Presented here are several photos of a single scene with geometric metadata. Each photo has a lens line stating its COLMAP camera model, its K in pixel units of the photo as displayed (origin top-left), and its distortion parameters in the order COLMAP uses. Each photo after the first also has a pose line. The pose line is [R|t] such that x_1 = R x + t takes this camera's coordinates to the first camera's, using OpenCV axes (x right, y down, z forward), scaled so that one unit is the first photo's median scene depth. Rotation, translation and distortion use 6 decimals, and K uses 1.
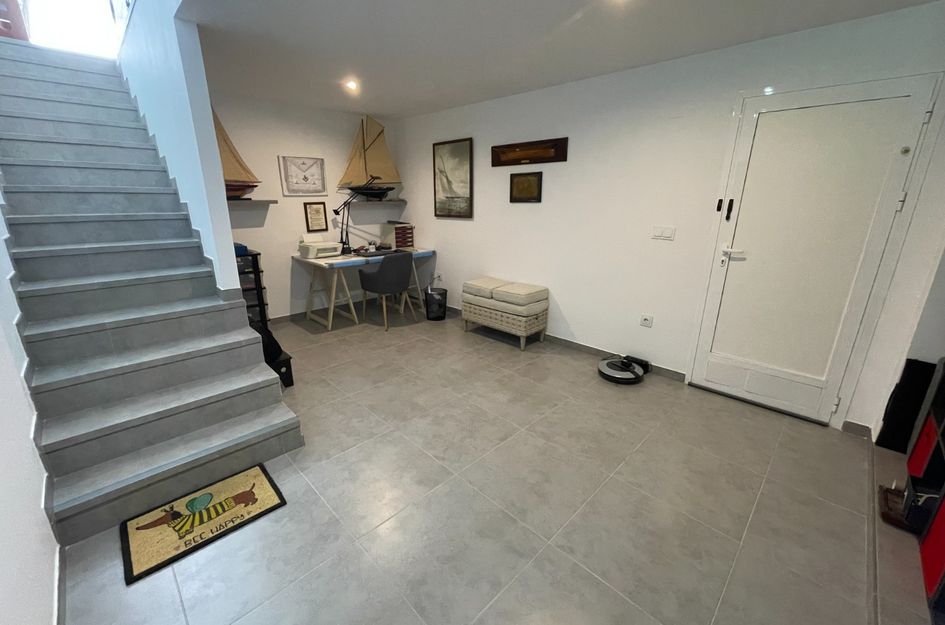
lens RADIAL K [[383.2, 0, 464.6], [0, 383.2, 309.1], [0, 0, 1]] dist [0.001160, 0.000476]
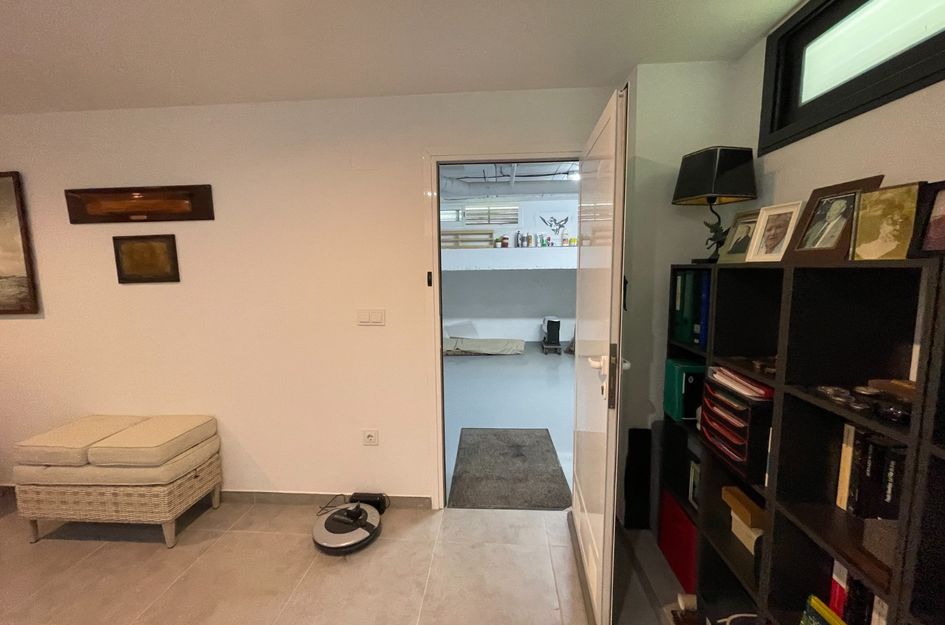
lens RADIAL K [[383.2, 0, 470.2], [0, 383.2, 315.1], [0, 0, 1]] dist [0.001160, 0.000476]
pose [[0.751337, -0.088228, 0.653994, 0.142194], [0.202862, 0.973915, -0.101671, -0.070066], [-0.627964, 0.209060, 0.749636, 0.256308]]
